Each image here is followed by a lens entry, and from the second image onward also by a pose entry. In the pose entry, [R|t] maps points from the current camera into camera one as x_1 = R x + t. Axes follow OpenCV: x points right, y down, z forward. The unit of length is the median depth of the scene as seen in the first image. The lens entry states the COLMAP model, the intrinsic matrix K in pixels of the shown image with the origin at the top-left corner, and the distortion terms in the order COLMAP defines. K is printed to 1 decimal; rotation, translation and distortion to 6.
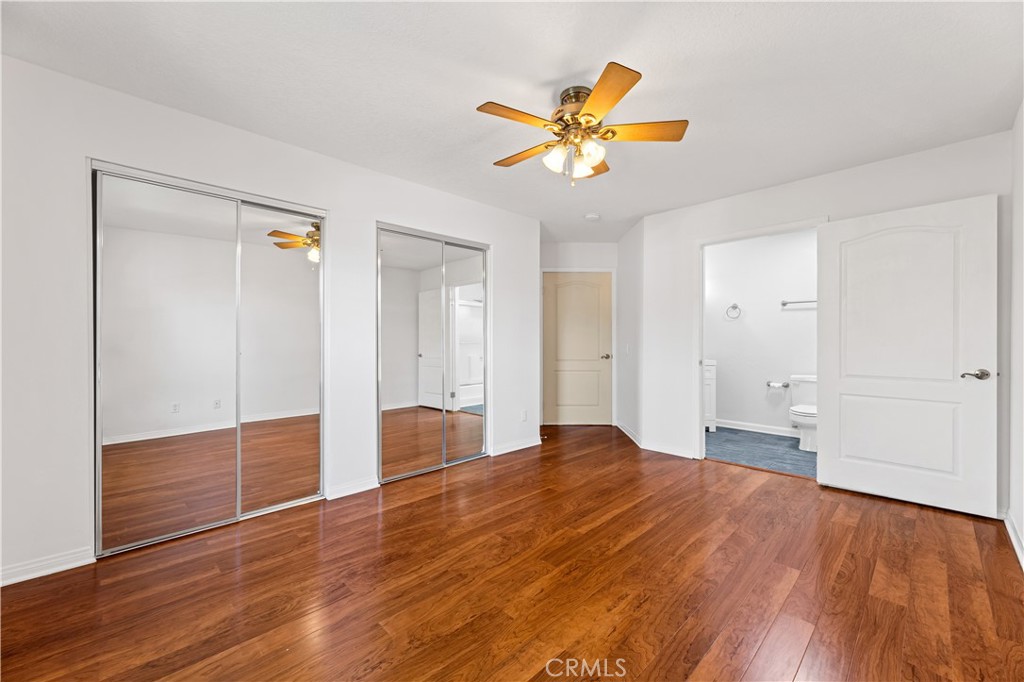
lens RADIAL K [[421.8, 0, 521.9], [0, 421.8, 339.0], [0, 0, 1]] dist [0.001750, 0.000265]
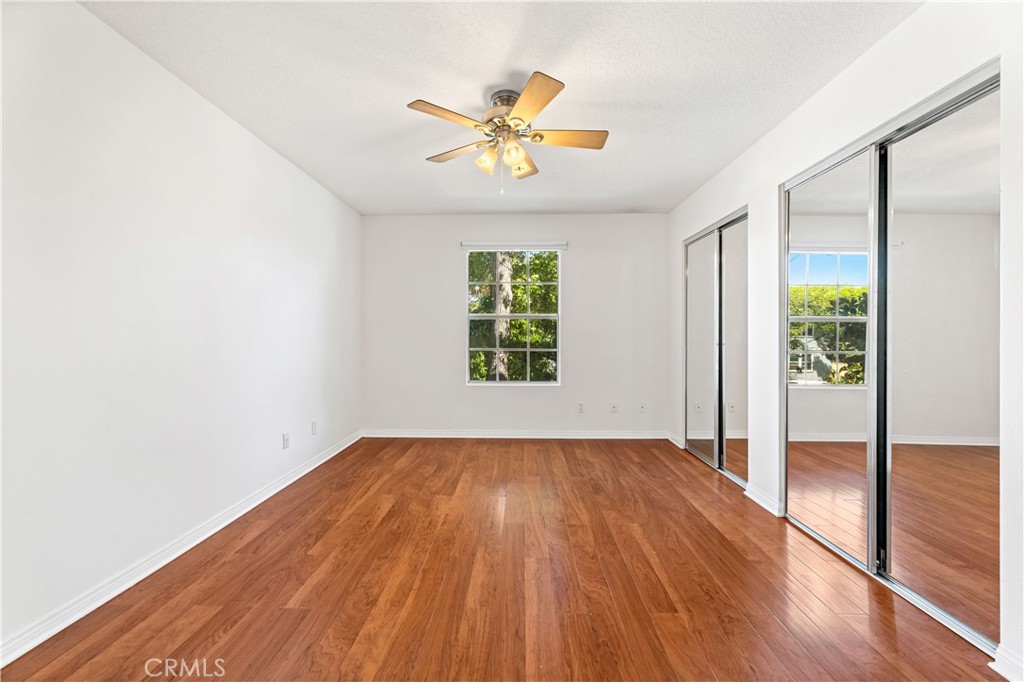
lens RADIAL K [[409.1, 0, 512.0], [0, 409.1, 341.0], [0, 0, 1]] dist [0.000833, 0.000007]
pose [[-0.732031, 0.008103, -0.681223, 0.770809], [0.002349, 0.999953, 0.009370, 0.007523], [0.681268, 0.005259, -0.732016, 1.672761]]
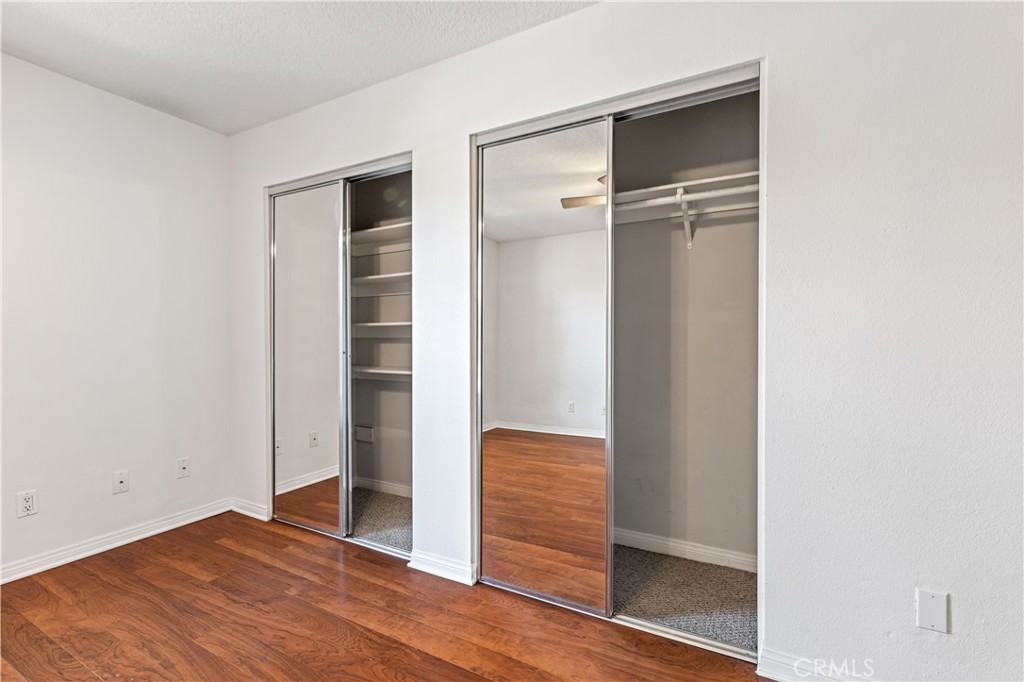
lens RADIAL K [[459.2, 0, 512.9], [0, 459.2, 344.8], [0, 0, 1]] dist [0.003501, 0.000660]
pose [[0.263076, 0.014901, -0.964660, 0.408270], [0.004979, 0.999846, 0.016802, -0.001015], [0.964762, -0.009223, 0.262961, 1.212837]]
